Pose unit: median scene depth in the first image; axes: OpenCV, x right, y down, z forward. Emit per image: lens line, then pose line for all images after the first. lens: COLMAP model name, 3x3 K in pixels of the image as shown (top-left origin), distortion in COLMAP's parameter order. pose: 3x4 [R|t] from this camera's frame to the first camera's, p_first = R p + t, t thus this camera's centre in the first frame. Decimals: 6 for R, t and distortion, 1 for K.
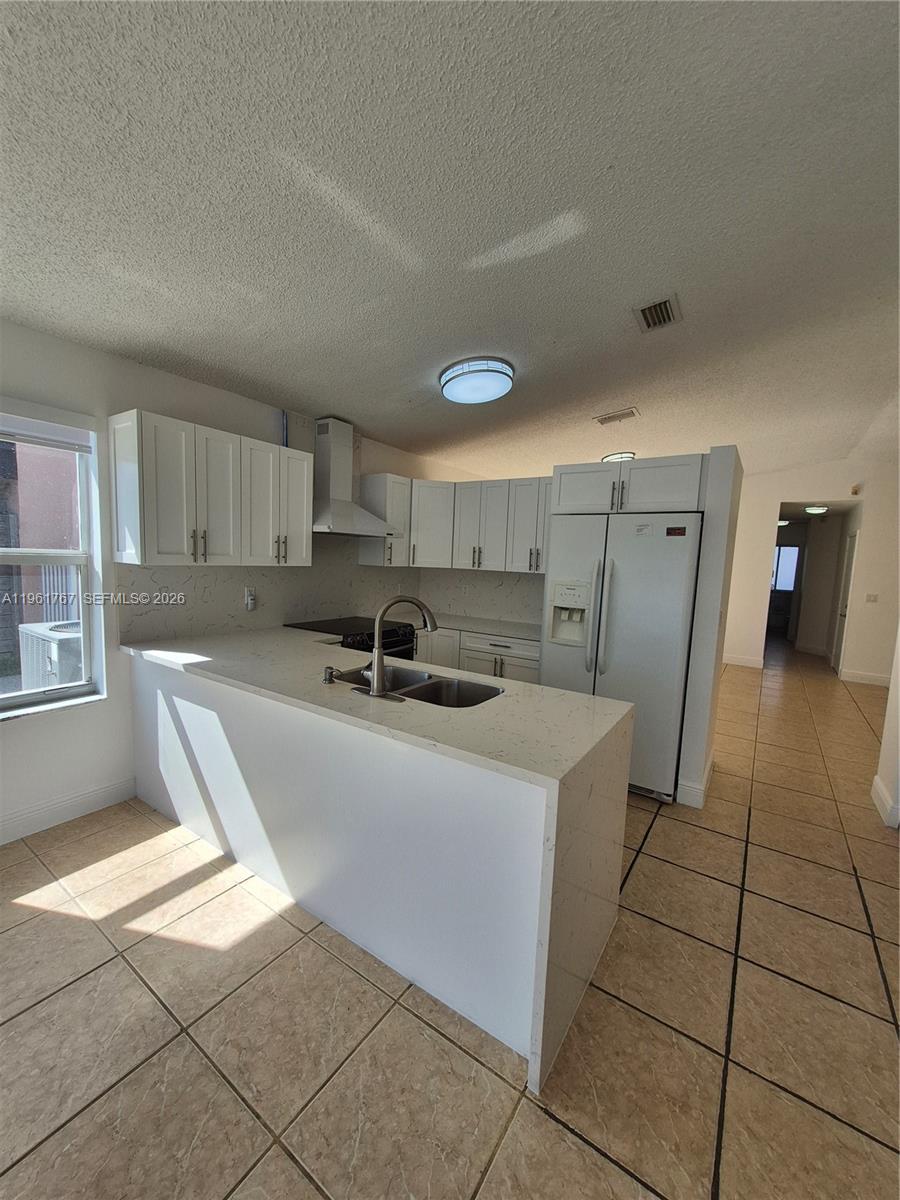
lens RADIAL K [[469.2, 0, 453.4], [0, 469.2, 608.6], [0, 0, 1]] dist [-0.002777, -0.000238]
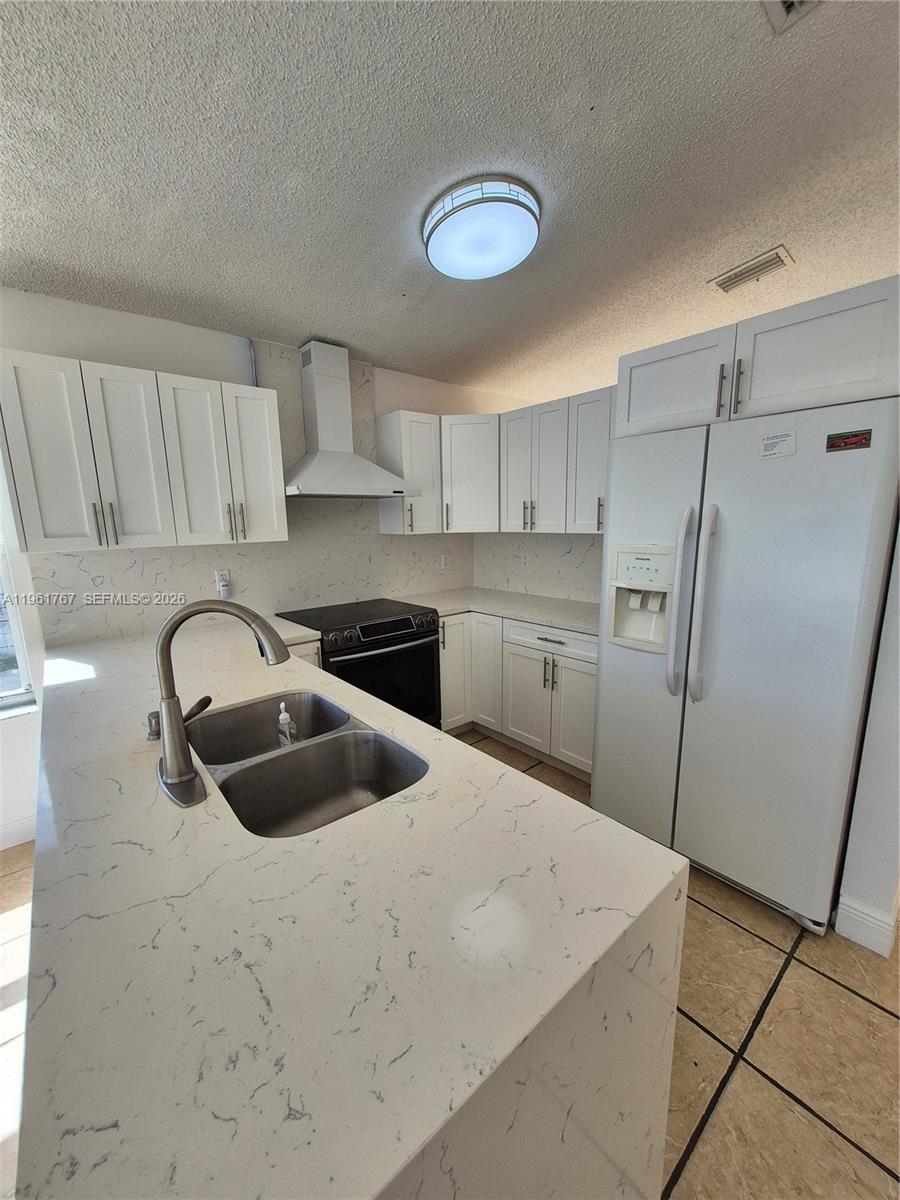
lens RADIAL K [[469.2, 0, 453.4], [0, 469.2, 608.6], [0, 0, 1]] dist [-0.002777, -0.000238]
pose [[0.960132, -0.006545, -0.279471, 0.162332], [0.028379, 0.996843, 0.074152, -0.026342], [0.278104, -0.079127, 0.957286, 0.302901]]
